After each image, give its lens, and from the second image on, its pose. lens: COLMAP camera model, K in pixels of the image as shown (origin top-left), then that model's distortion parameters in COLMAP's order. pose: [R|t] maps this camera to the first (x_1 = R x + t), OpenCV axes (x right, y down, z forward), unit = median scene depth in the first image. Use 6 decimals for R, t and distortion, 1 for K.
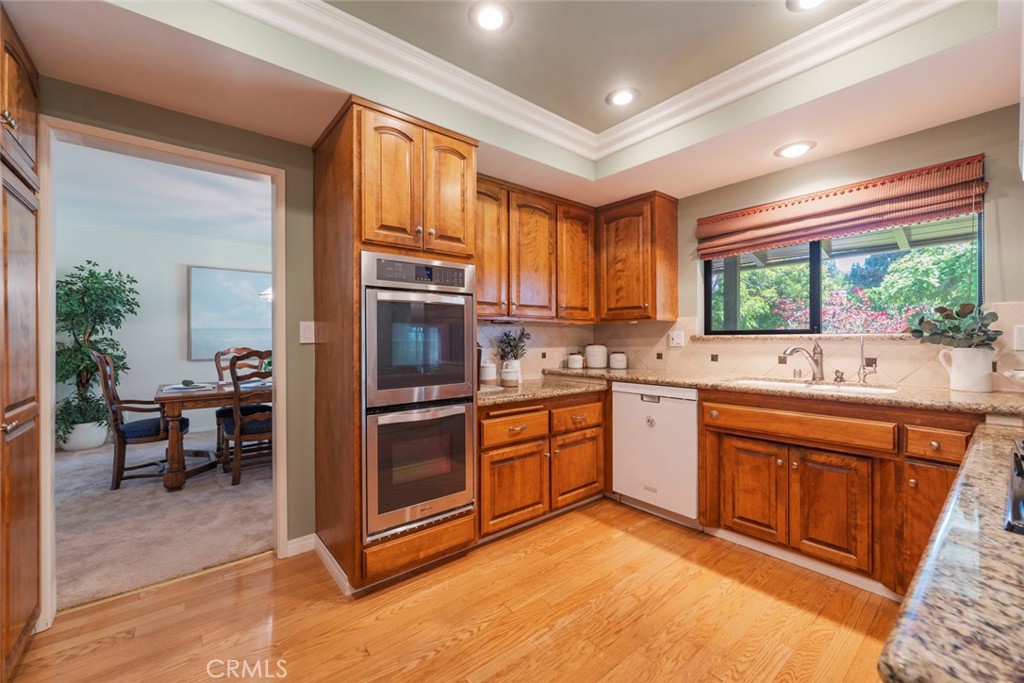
lens RADIAL K [[410.3, 0, 510.1], [0, 410.3, 338.6], [0, 0, 1]] dist [-0.003737, -0.000505]
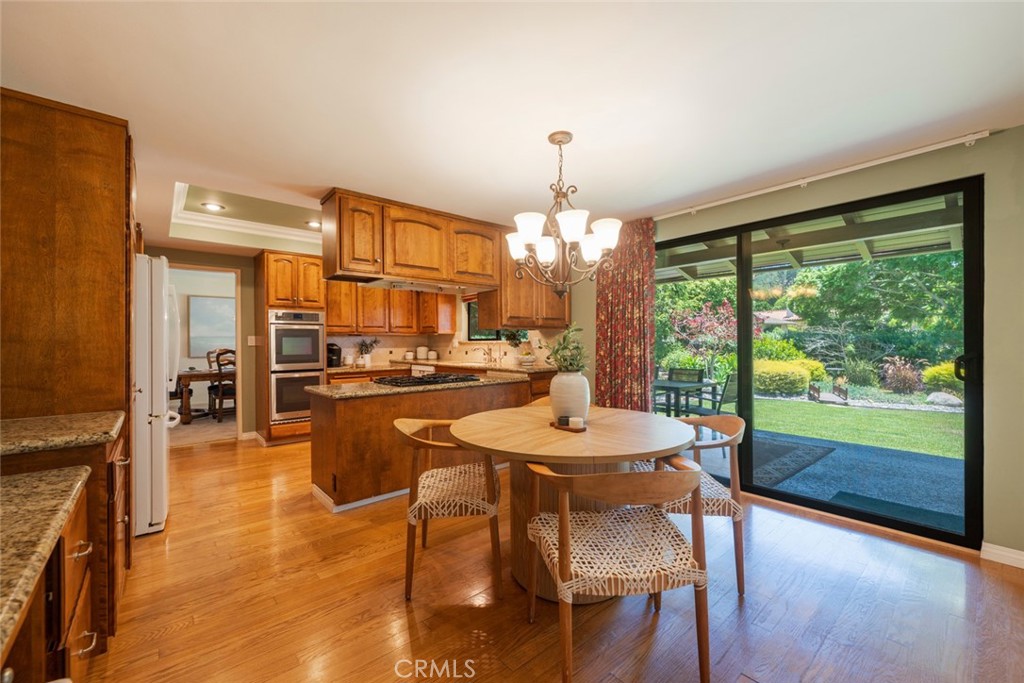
lens RADIAL K [[410.3, 0, 508.8], [0, 410.3, 342.6], [0, 0, 1]] dist [-0.003737, -0.000505]
pose [[0.999755, -0.003234, 0.021913, 0.610516], [0.003176, 0.999991, 0.002673, -0.005798], [-0.021922, -0.002602, 0.999756, -0.898193]]
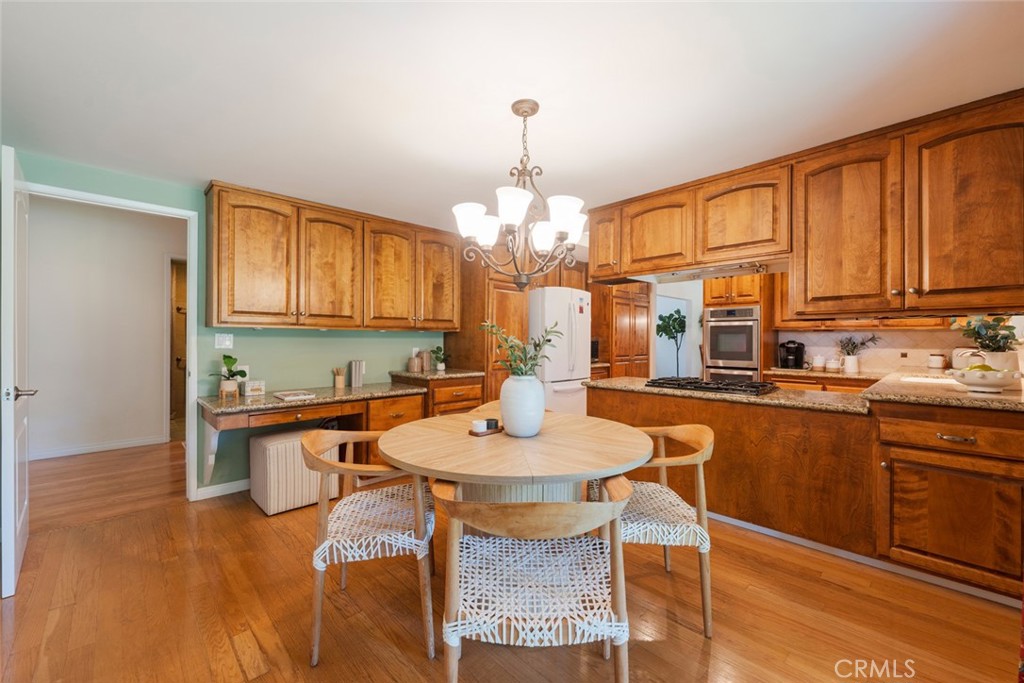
lens RADIAL K [[410.3, 0, 506.5], [0, 410.3, 339.5], [0, 0, 1]] dist [-0.003737, -0.000505]
pose [[0.074602, 0.004876, -0.997201, 1.296885], [-0.002710, 0.999985, 0.004687, -0.008608], [0.997210, 0.002353, 0.074614, -0.299202]]
